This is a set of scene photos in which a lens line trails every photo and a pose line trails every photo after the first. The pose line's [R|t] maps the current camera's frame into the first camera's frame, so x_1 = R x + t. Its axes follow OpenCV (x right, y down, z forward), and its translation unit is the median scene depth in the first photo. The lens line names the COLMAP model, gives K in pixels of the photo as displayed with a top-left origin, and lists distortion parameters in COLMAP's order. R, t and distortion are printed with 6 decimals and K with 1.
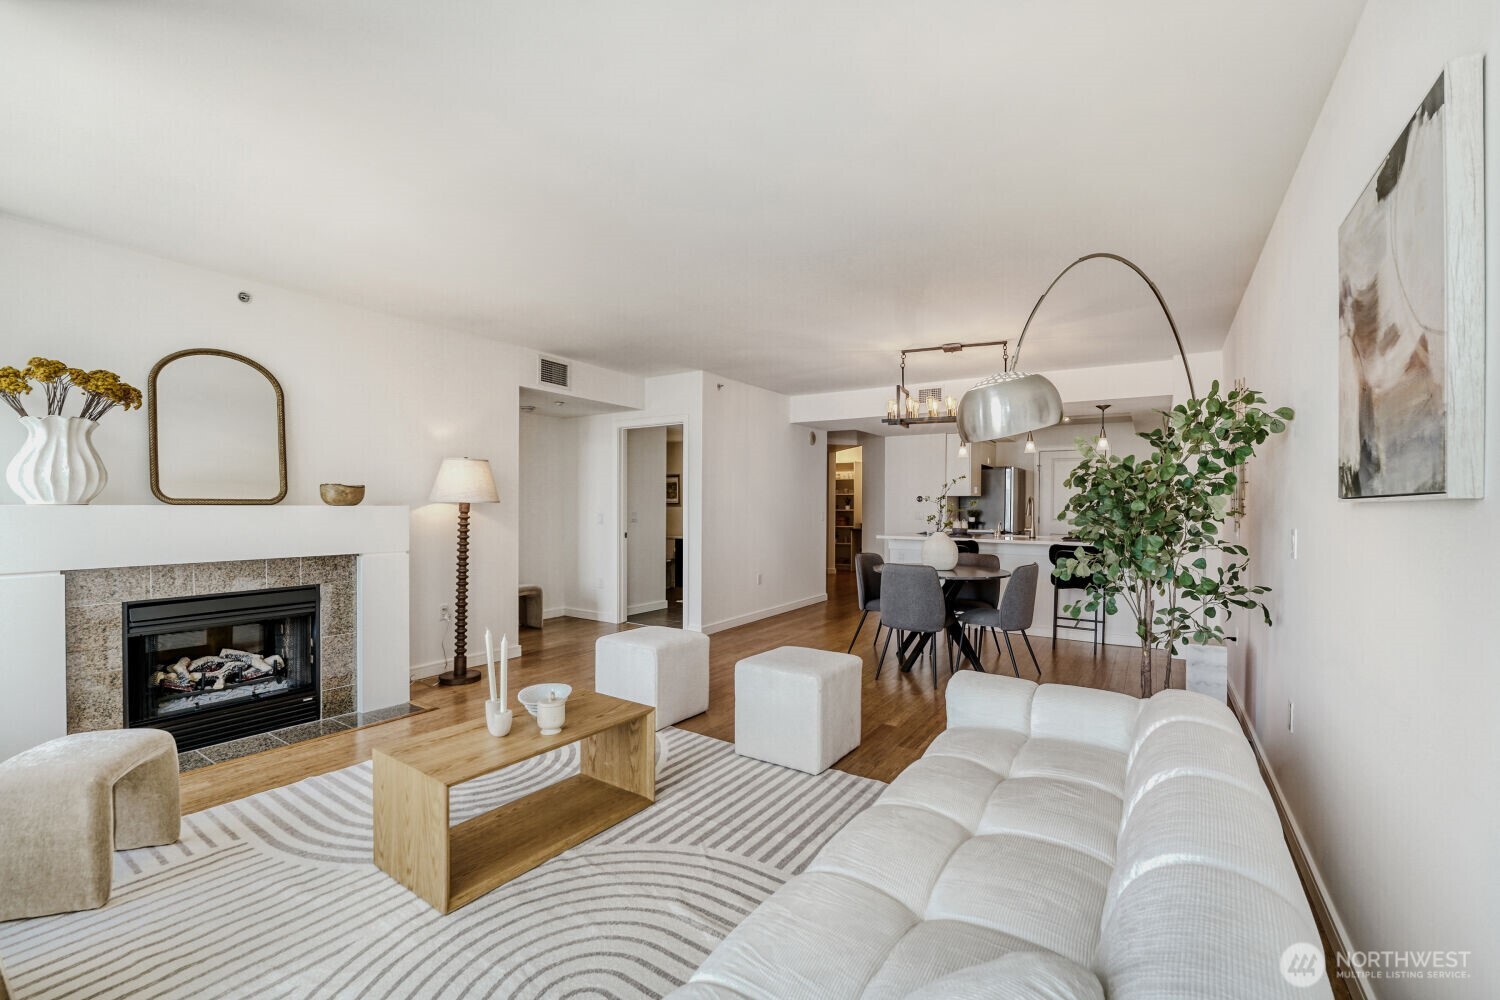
lens RADIAL K [[615.5, 0, 762.5], [0, 615.5, 503.9], [0, 0, 1]] dist [-0.016827, -0.000187]
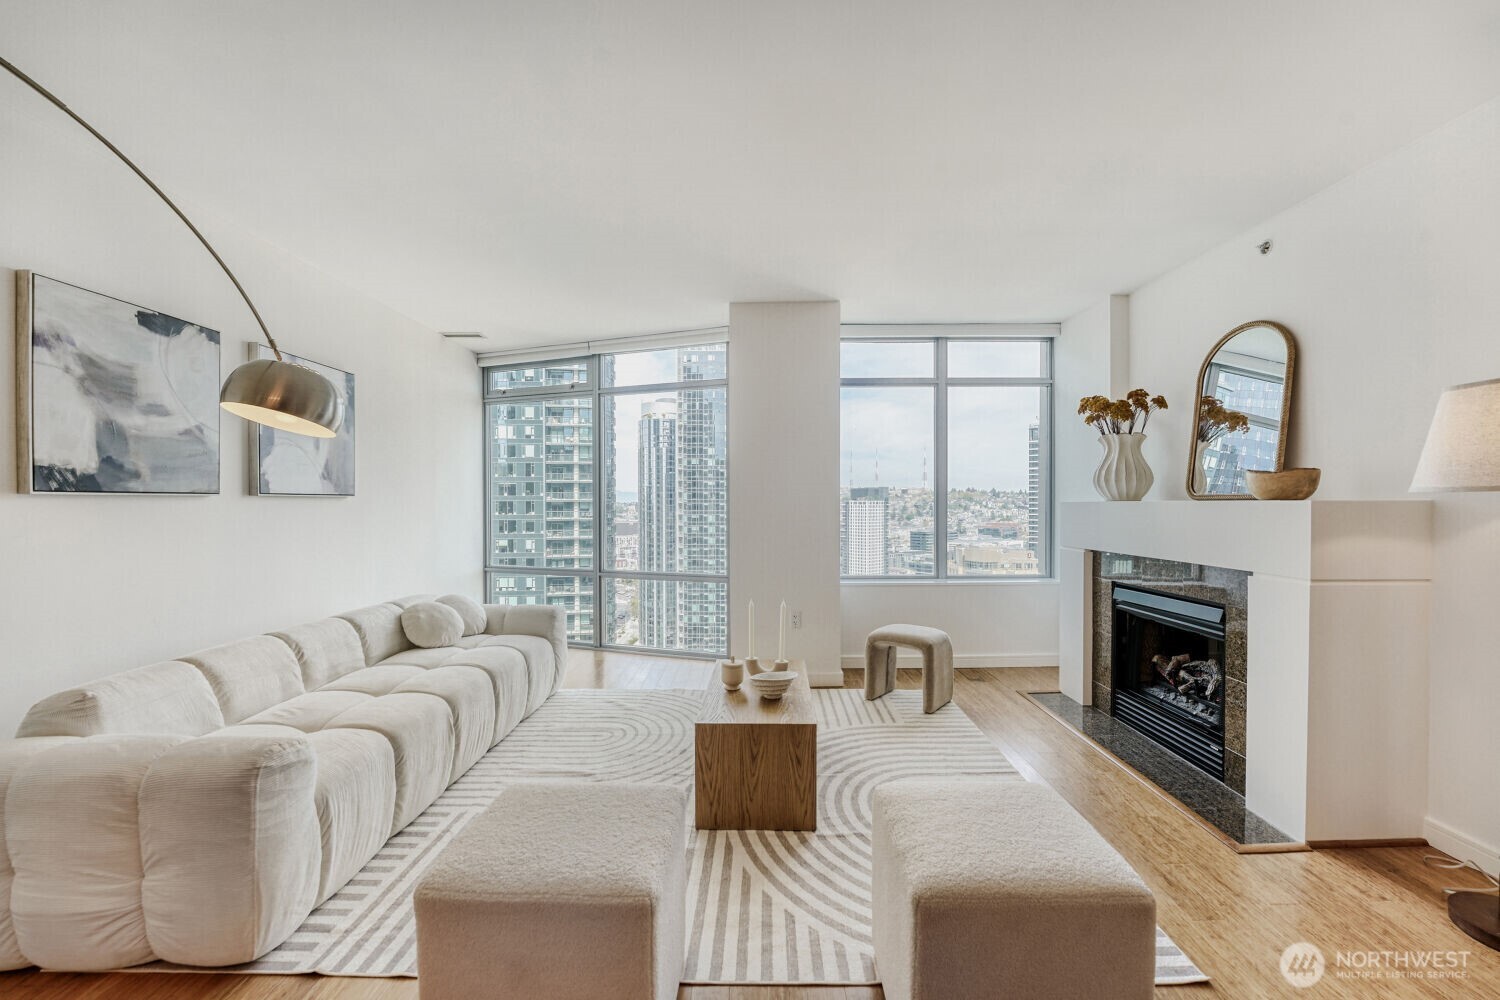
lens RADIAL K [[615.5, 0, 752.4], [0, 615.5, 507.3], [0, 0, 1]] dist [-0.016827, -0.000187]
pose [[-0.848751, 0.003819, -0.528779, 0.187117], [0.002248, 0.999991, 0.003613, 0.006750], [0.528788, 0.001878, -0.848752, 1.455242]]
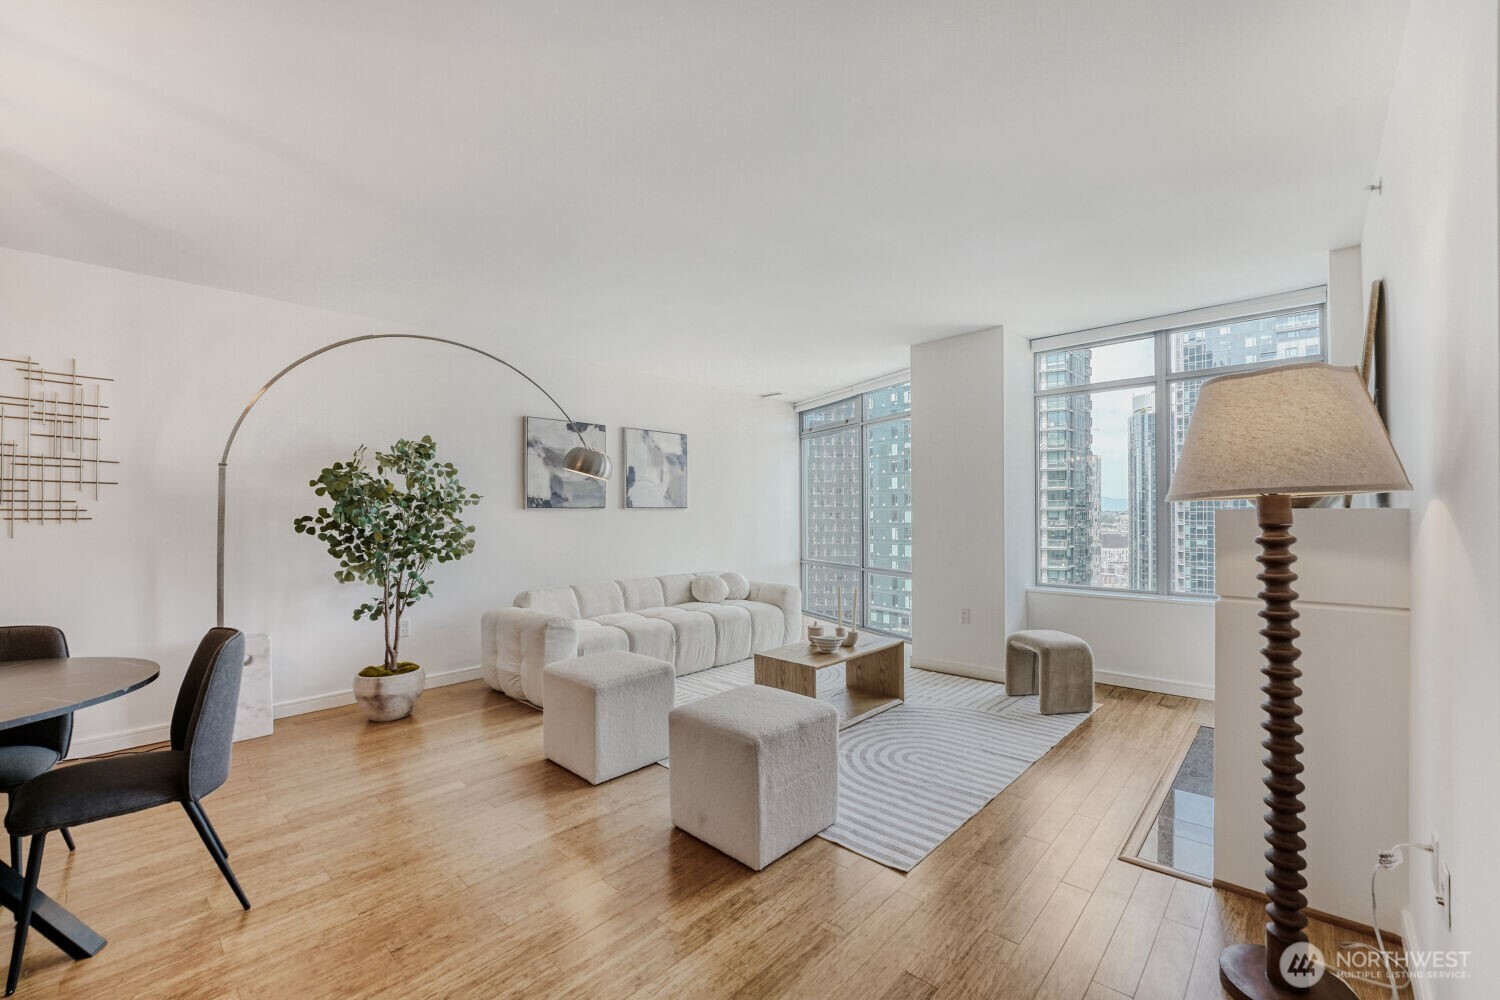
lens RADIAL K [[615.5, 0, 753.2], [0, 615.5, 508.4], [0, 0, 1]] dist [-0.016827, -0.000187]
pose [[-0.982819, 0.002948, 0.184548, -0.347029], [0.001138, 0.999950, -0.009914, 0.006959], [-0.184568, -0.009534, -0.982774, 1.923789]]
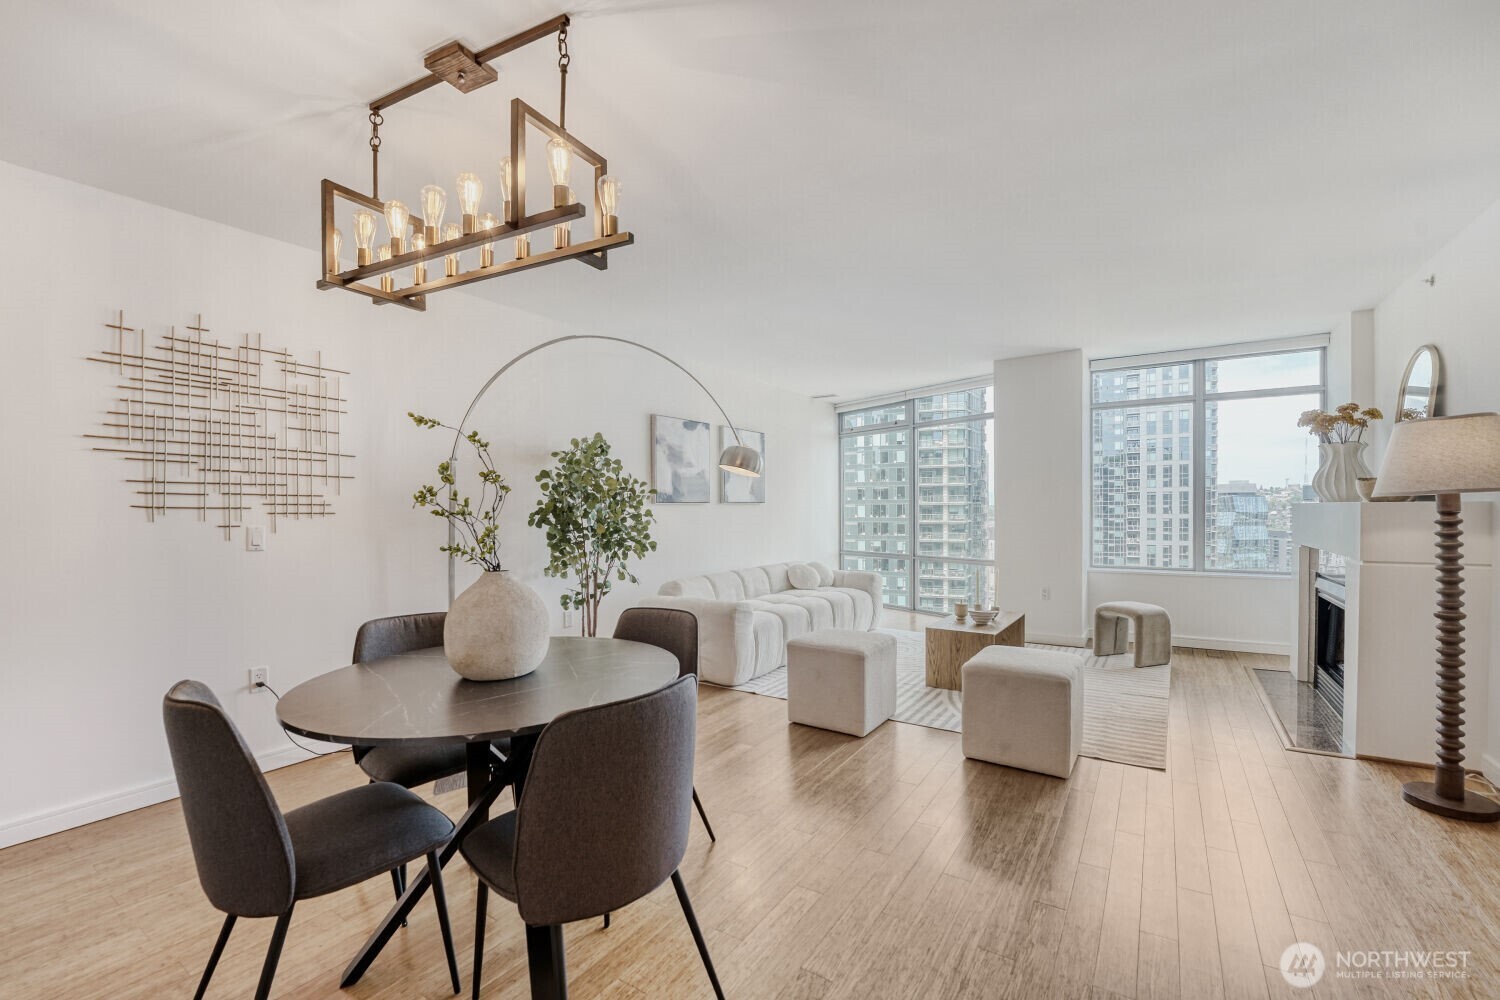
lens RADIAL K [[615.5, 0, 763.1], [0, 615.5, 514.4], [0, 0, 1]] dist [-0.016827, -0.000187]
pose [[-0.999874, 0.004470, 0.015205, 0.190227], [0.004592, 0.999958, 0.007982, 0.009646], [-0.015169, 0.008051, -0.999853, 2.132656]]
